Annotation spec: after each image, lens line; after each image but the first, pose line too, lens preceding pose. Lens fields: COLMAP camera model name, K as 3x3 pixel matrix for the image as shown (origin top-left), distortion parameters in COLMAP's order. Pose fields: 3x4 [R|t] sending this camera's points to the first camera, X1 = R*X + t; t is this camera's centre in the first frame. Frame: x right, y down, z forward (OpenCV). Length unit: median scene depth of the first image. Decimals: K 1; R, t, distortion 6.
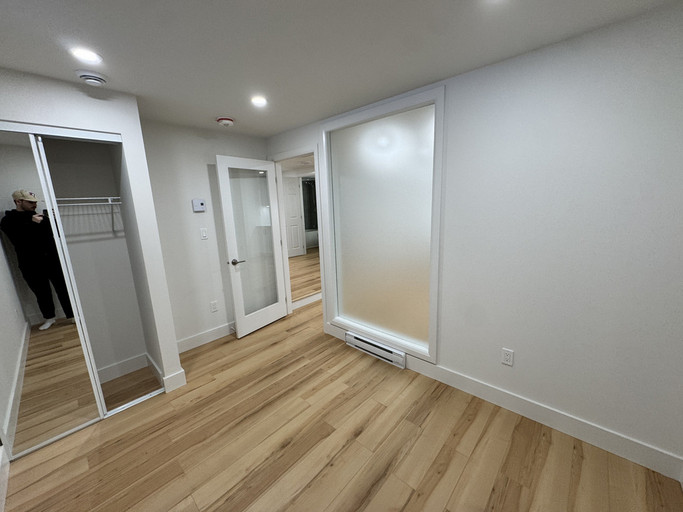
lens RADIAL K [[273.1, 0, 341.5], [0, 273.1, 256.0], [0, 0, 1]] dist [0.000766, 0.000111]
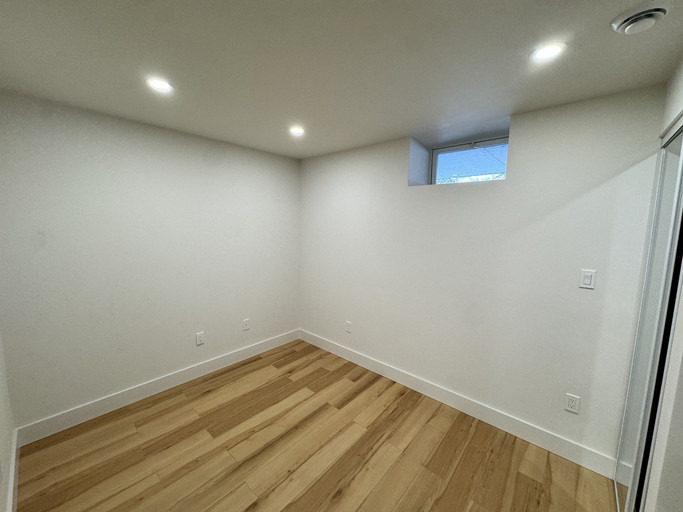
lens RADIAL K [[273.1, 0, 341.5], [0, 273.1, 256.0], [0, 0, 1]] dist [0.000766, 0.000111]
pose [[-0.999545, 0.023276, -0.019174, -0.226882], [0.016077, 0.949218, 0.314209, -0.345856], [0.025514, 0.313758, -0.949160, 1.665585]]
